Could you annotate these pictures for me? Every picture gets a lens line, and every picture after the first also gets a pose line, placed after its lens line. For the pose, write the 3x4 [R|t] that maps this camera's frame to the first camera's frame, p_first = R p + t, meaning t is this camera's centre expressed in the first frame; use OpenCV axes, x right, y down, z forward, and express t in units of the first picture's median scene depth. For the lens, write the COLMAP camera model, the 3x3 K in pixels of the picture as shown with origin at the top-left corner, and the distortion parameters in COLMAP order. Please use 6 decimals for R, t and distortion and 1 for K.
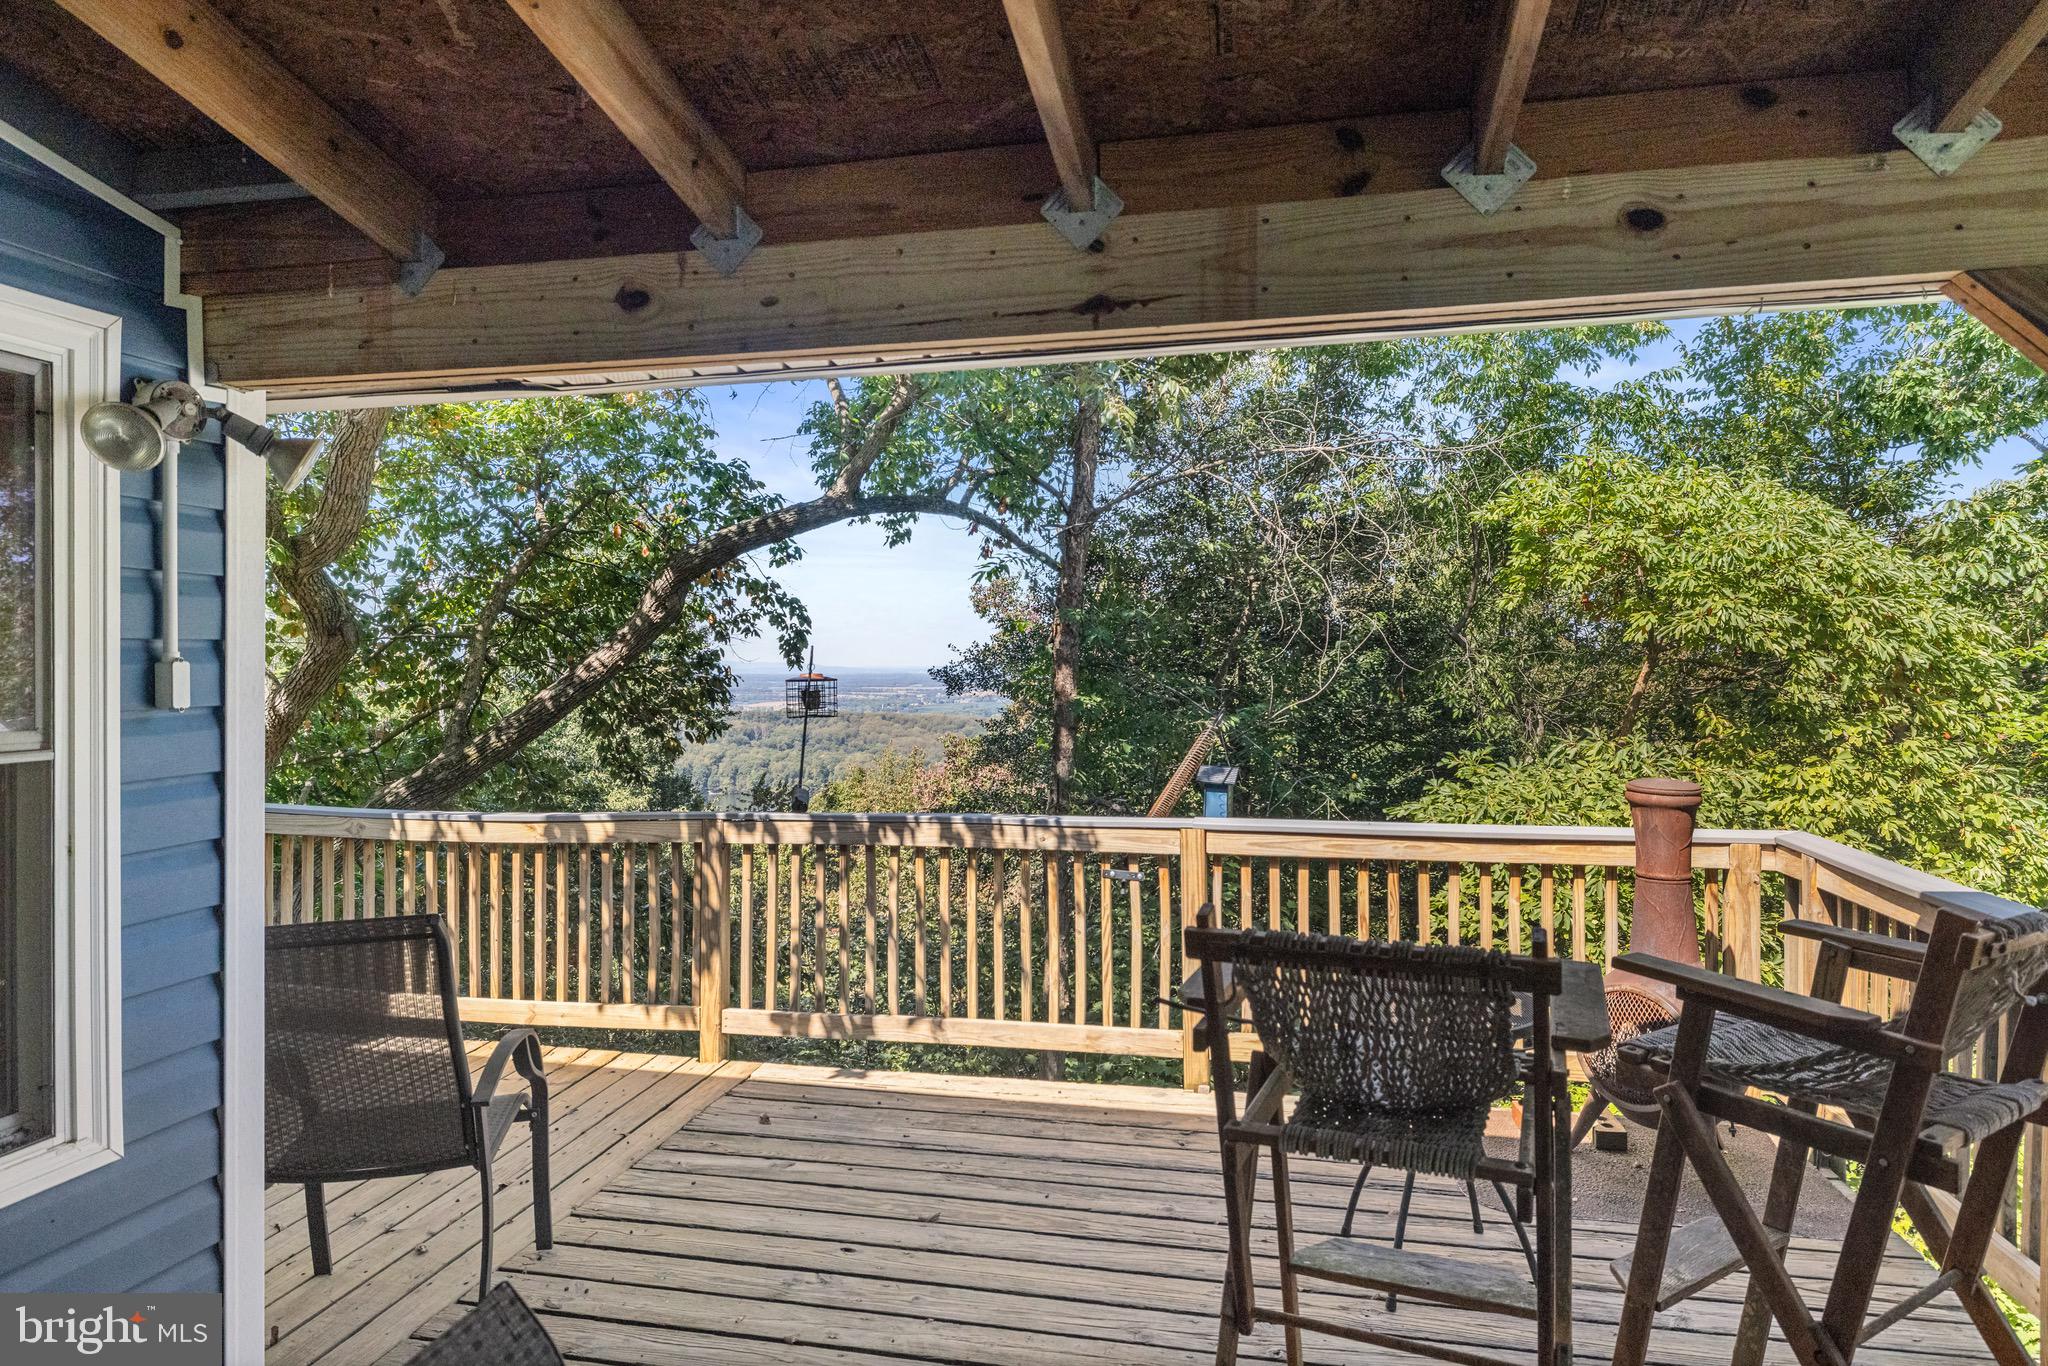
lens RADIAL K [[1191.2, 0, 1032.3], [0, 1191.2, 654.1], [0, 0, 1]] dist [-0.000872, -0.000206]
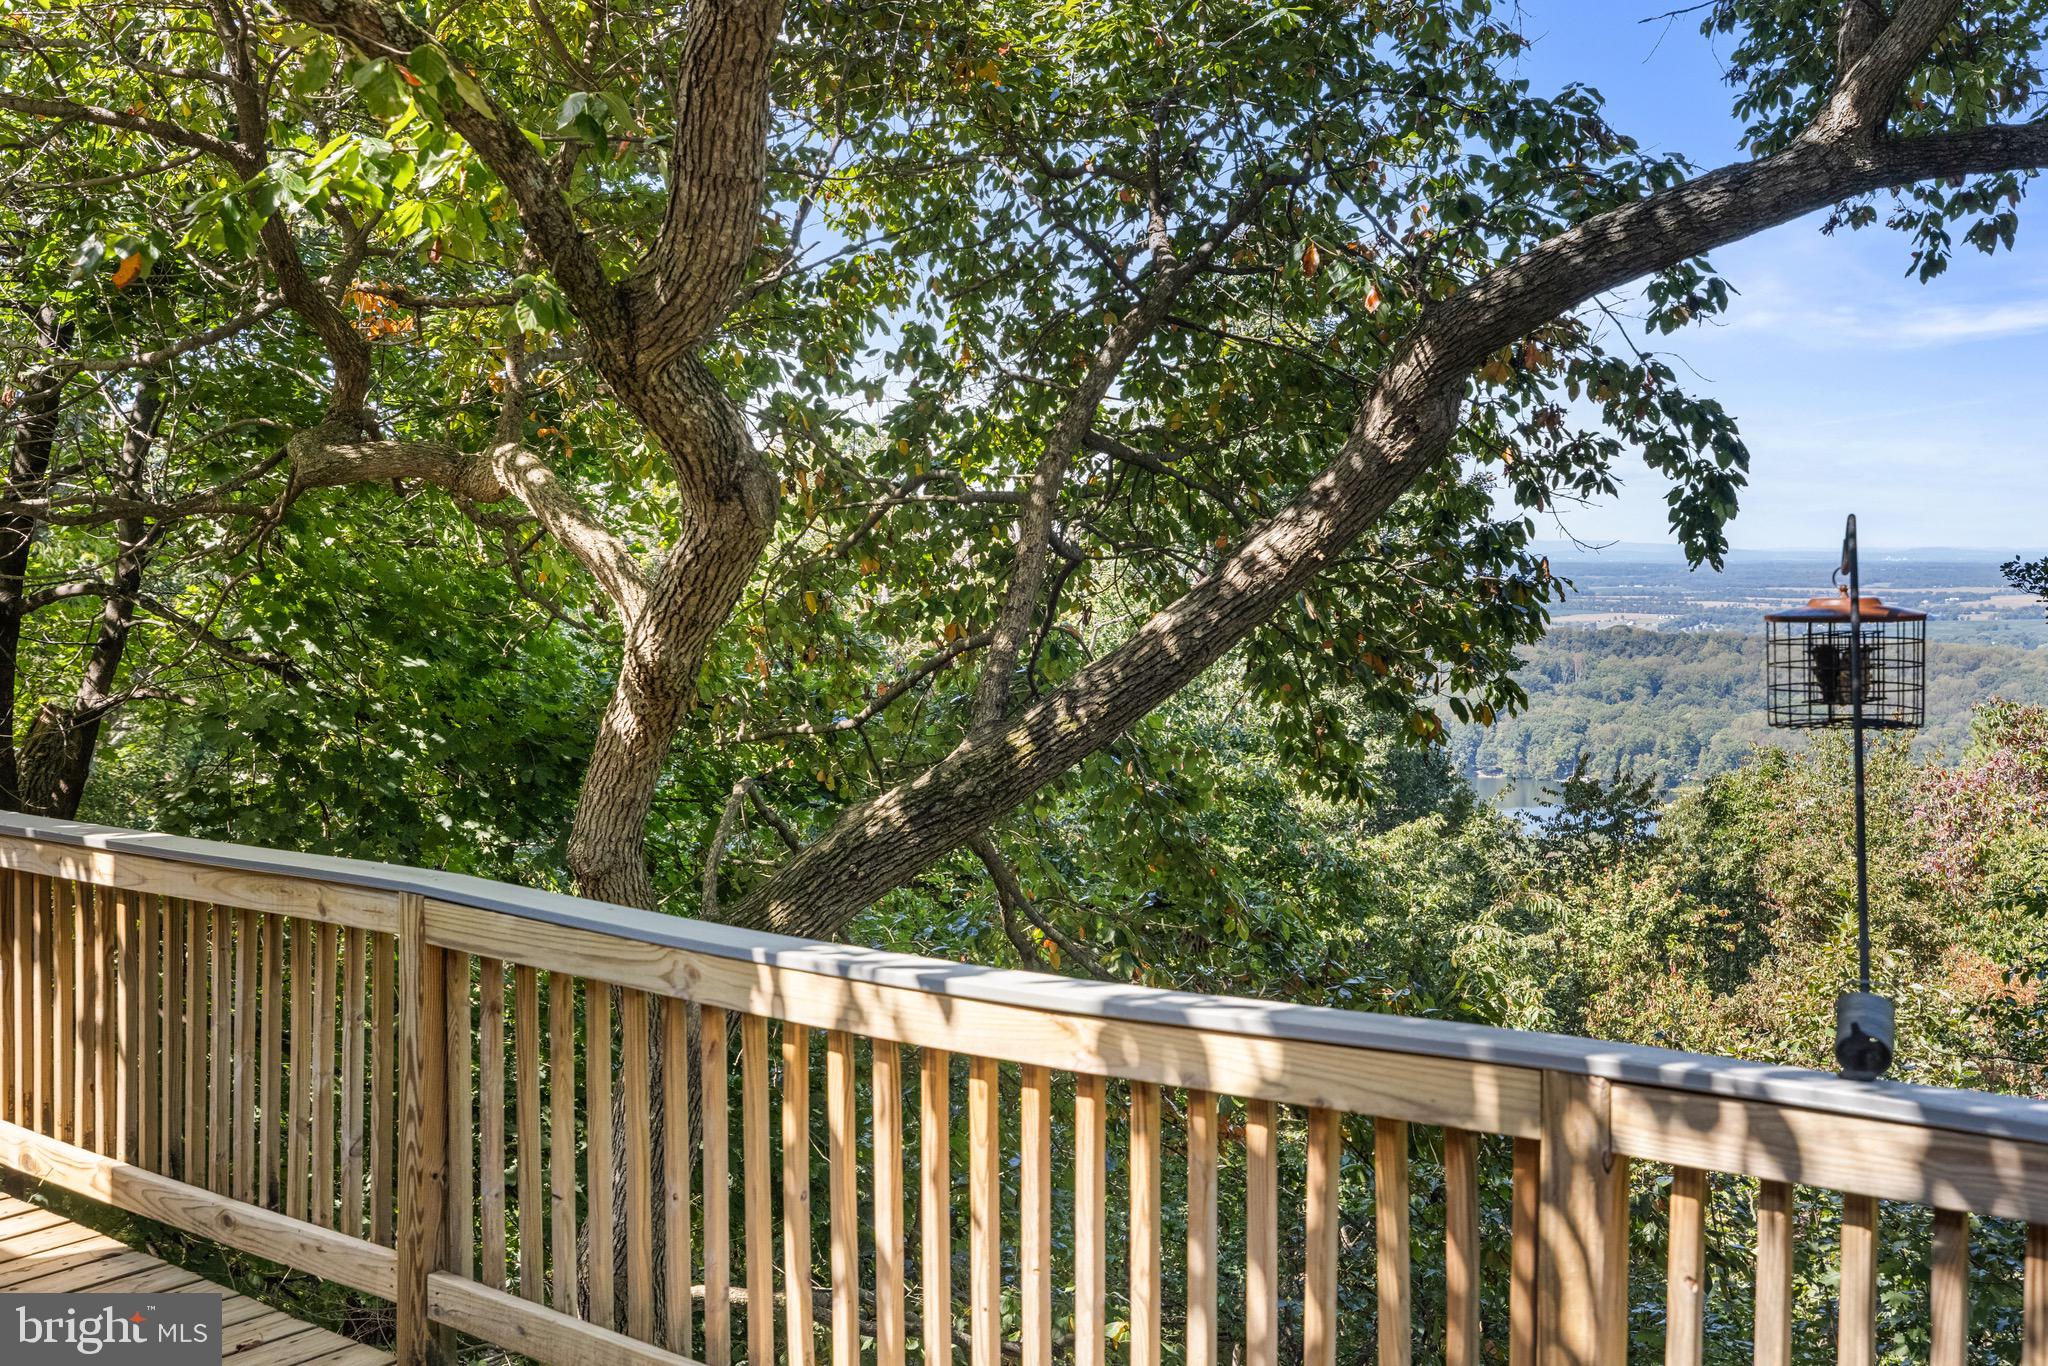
lens RADIAL K [[2247.9, 0, 1024.0], [0, 2247.9, 683.0], [0, 0, 1]] dist [-0.008173, 0.017969]
pose [[0.893222, 0.026216, -0.448852, -0.051666], [0.004841, 0.997680, 0.067904, -0.001891], [0.449591, -0.062826, 0.891023, 0.157903]]
